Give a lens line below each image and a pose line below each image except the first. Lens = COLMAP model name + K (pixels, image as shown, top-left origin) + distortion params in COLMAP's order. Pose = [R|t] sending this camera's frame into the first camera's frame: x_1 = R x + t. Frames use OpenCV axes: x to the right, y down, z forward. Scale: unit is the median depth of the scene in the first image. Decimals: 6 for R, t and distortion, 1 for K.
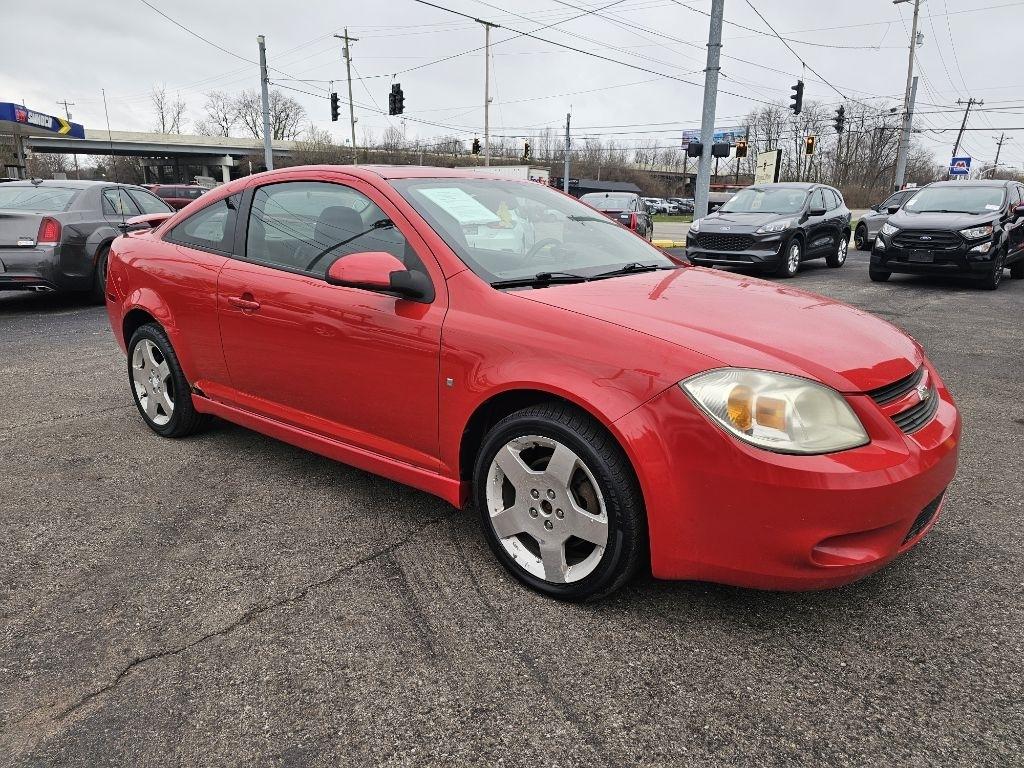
lens RADIAL K [[711.0, 0, 512.0], [0, 711.0, 384.0], [0, 0, 1]] dist [0.063706, -0.062288]
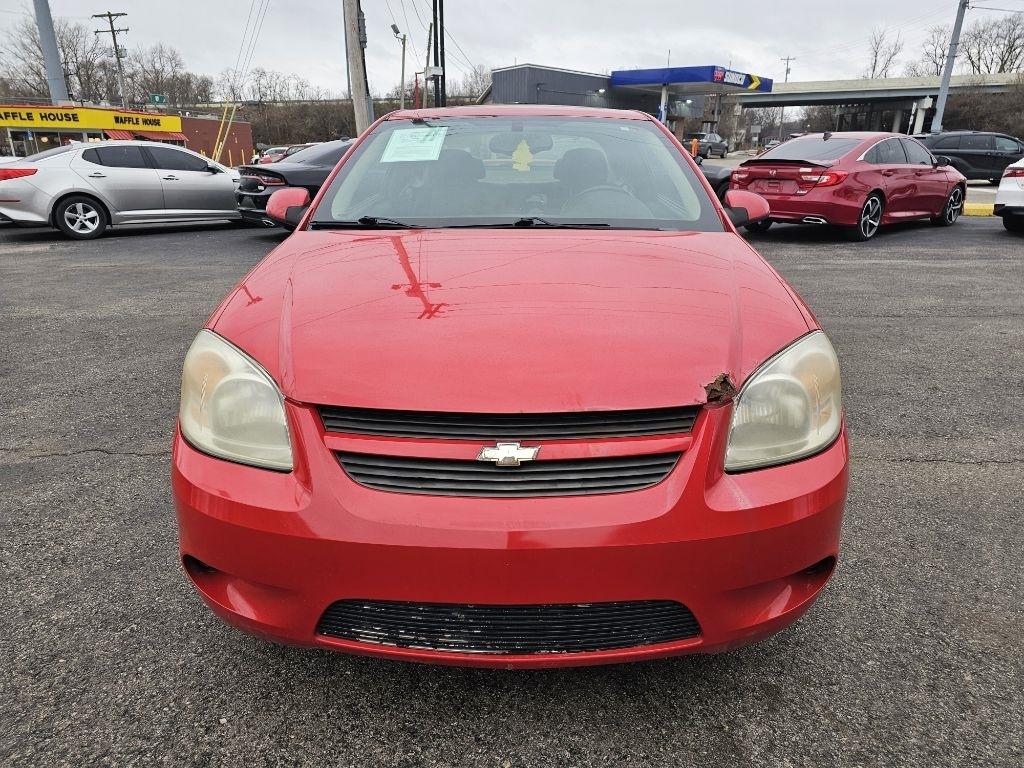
lens RADIAL K [[693.7, 0, 514.2], [0, 693.7, 389.3], [0, 0, 1]] dist [0.044391, -0.028583]
pose [[0.615026, 0.243266, -0.750043, 0.120414], [-0.182705, 0.969298, 0.164562, -0.016471], [0.767048, 0.035827, 0.640589, 0.076187]]
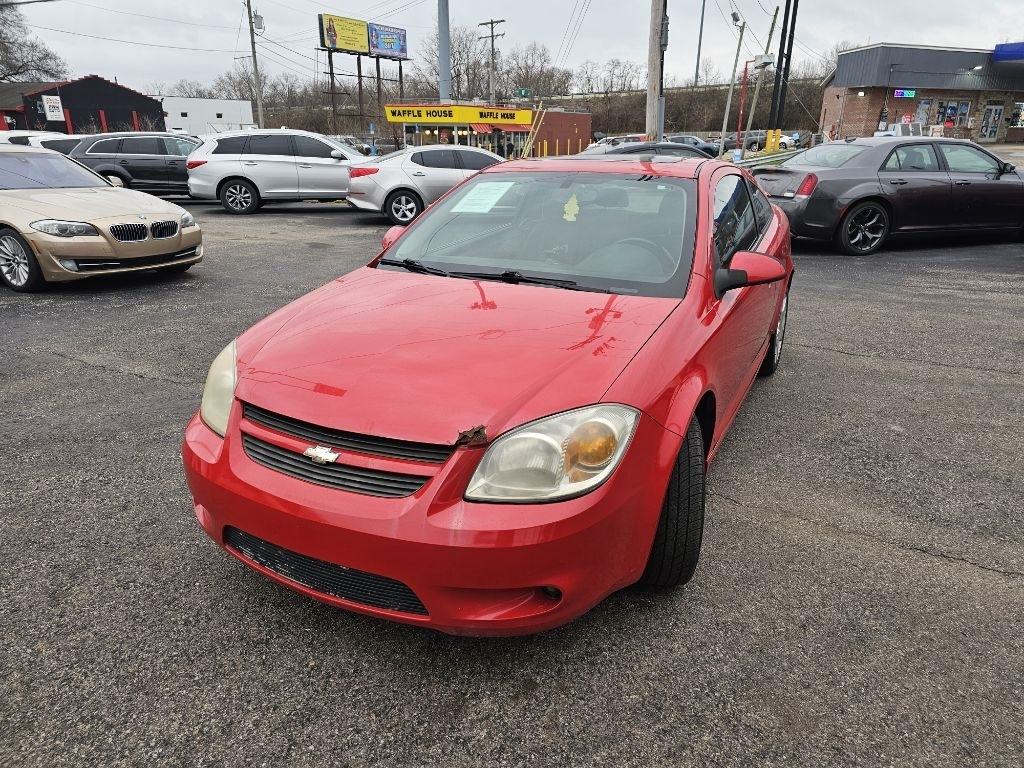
lens RADIAL K [[685.8, 0, 512.9], [0, 685.8, 379.2], [0, 0, 1]] dist [0.046179, -0.030153]
pose [[0.197647, 0.314753, -0.928367, 0.165157], [-0.231952, 0.935172, 0.267678, -0.042373], [0.952436, 0.162431, 0.257841, 0.119011]]
